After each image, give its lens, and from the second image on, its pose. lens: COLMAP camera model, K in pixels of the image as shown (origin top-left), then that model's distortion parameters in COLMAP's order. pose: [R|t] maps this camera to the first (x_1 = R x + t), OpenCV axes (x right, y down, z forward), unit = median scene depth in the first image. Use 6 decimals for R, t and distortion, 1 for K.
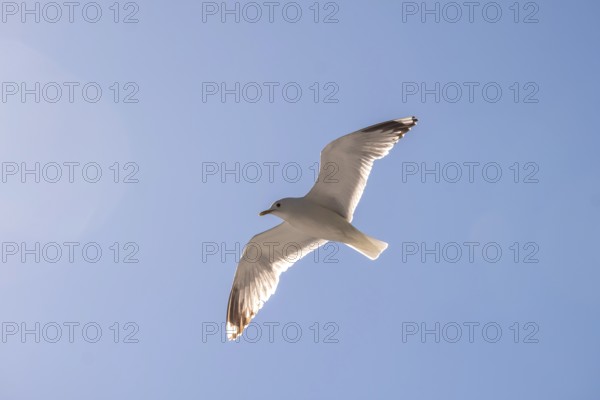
lens RADIAL K [[283.2, 0, 300.0], [0, 283.2, 200.0], [0, 0, 1]] dist [-0.000195, -0.000052]
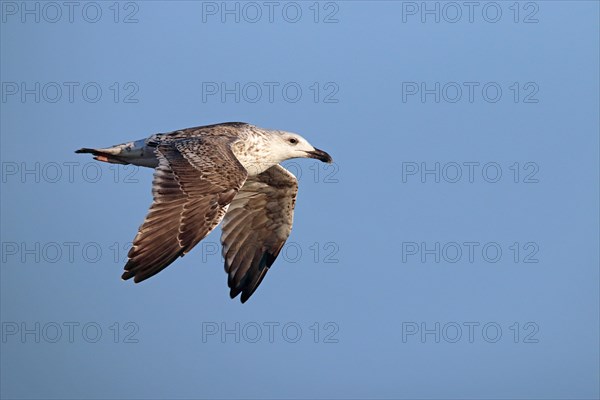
lens RADIAL K [[283.2, 0, 300.0], [0, 283.2, 200.0], [0, 0, 1]] dist [-0.000195, -0.000052]
pose [[1.000000, -0.000041, -0.000024, -0.000085], [0.000041, 1.000000, 0.000204, -0.564952], [0.000024, -0.000204, 1.000000, -0.000019]]
